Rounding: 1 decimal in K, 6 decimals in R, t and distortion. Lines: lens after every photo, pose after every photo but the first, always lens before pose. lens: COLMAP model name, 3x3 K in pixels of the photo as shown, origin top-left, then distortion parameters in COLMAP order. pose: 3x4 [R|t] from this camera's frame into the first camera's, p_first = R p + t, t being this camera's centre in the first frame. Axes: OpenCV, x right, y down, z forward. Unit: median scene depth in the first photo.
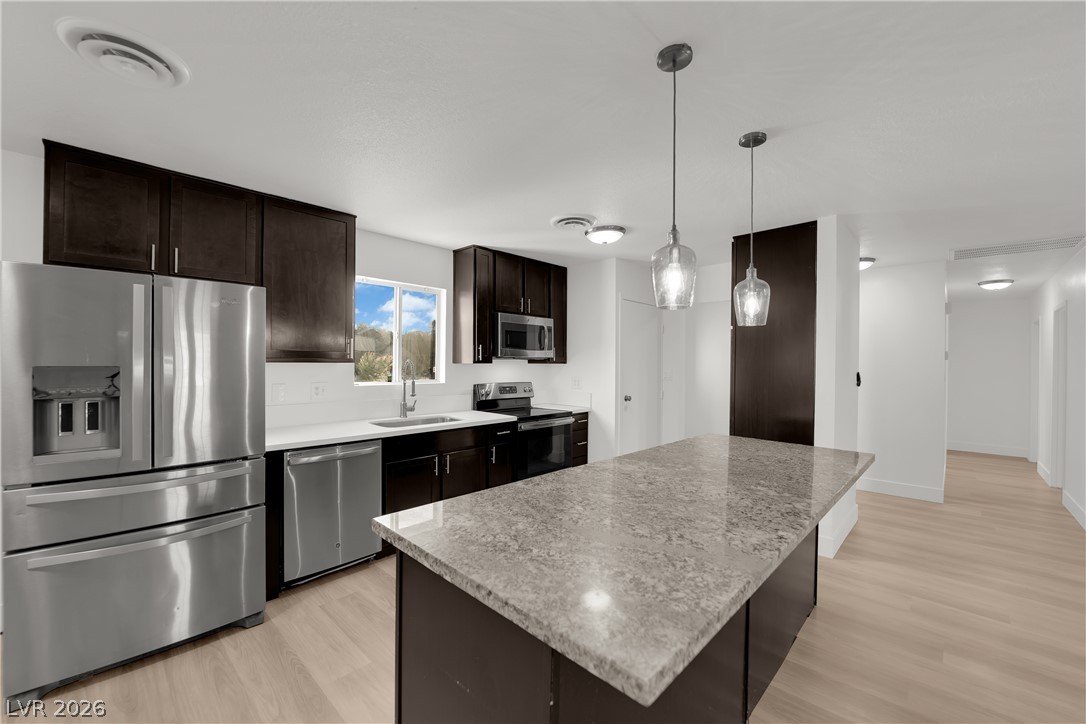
lens RADIAL K [[438.4, 0, 538.7], [0, 438.4, 363.4], [0, 0, 1]] dist [-0.013875, -0.001327]
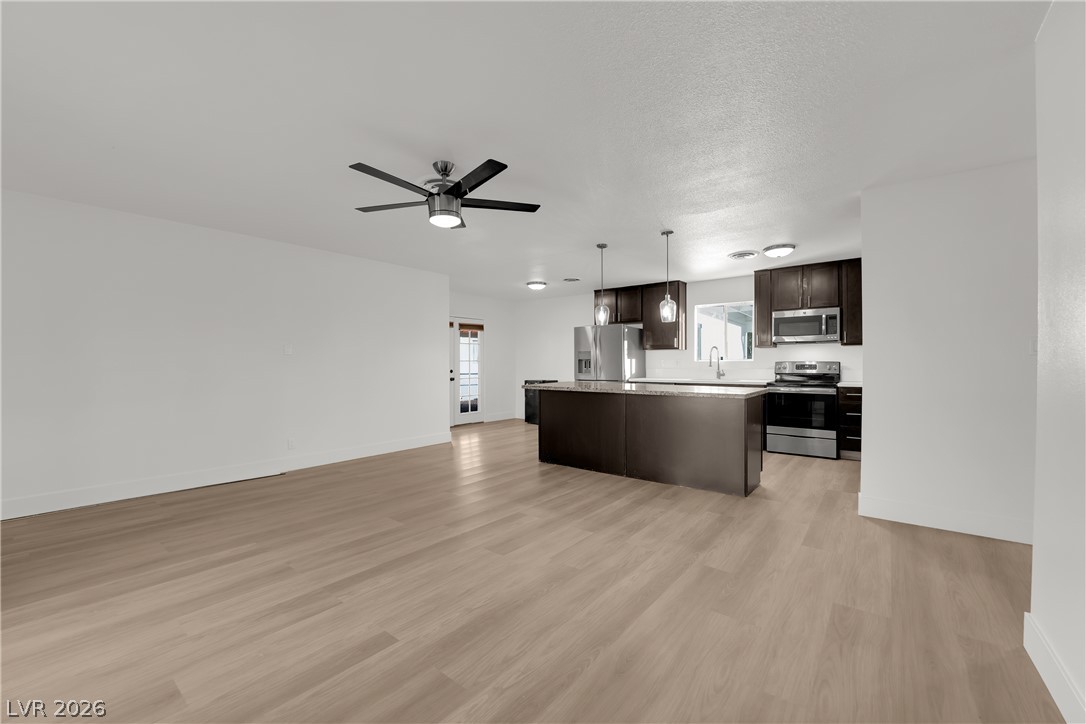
lens RADIAL K [[438.4, 0, 538.7], [0, 438.4, 363.4], [0, 0, 1]] dist [-0.013875, -0.001327]
pose [[0.090243, -0.008728, -0.995882, 2.062781], [0.001742, 0.999961, -0.008606, 0.106905], [0.995918, -0.000958, 0.090254, 0.156857]]
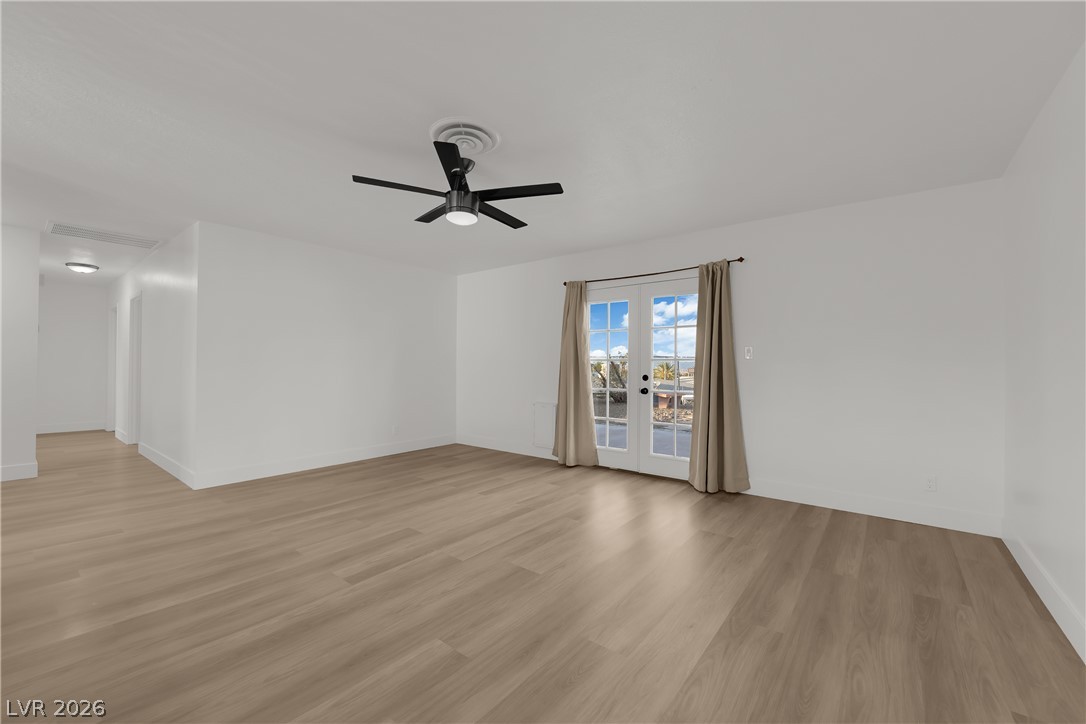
lens RADIAL K [[438.4, 0, 538.7], [0, 438.4, 363.4], [0, 0, 1]] dist [-0.013875, -0.001327]
pose [[-0.089868, -0.003853, 0.995946, -0.239600], [-0.008715, 0.999957, 0.003082, 0.092355], [-0.995916, -0.008402, -0.089898, -0.082333]]
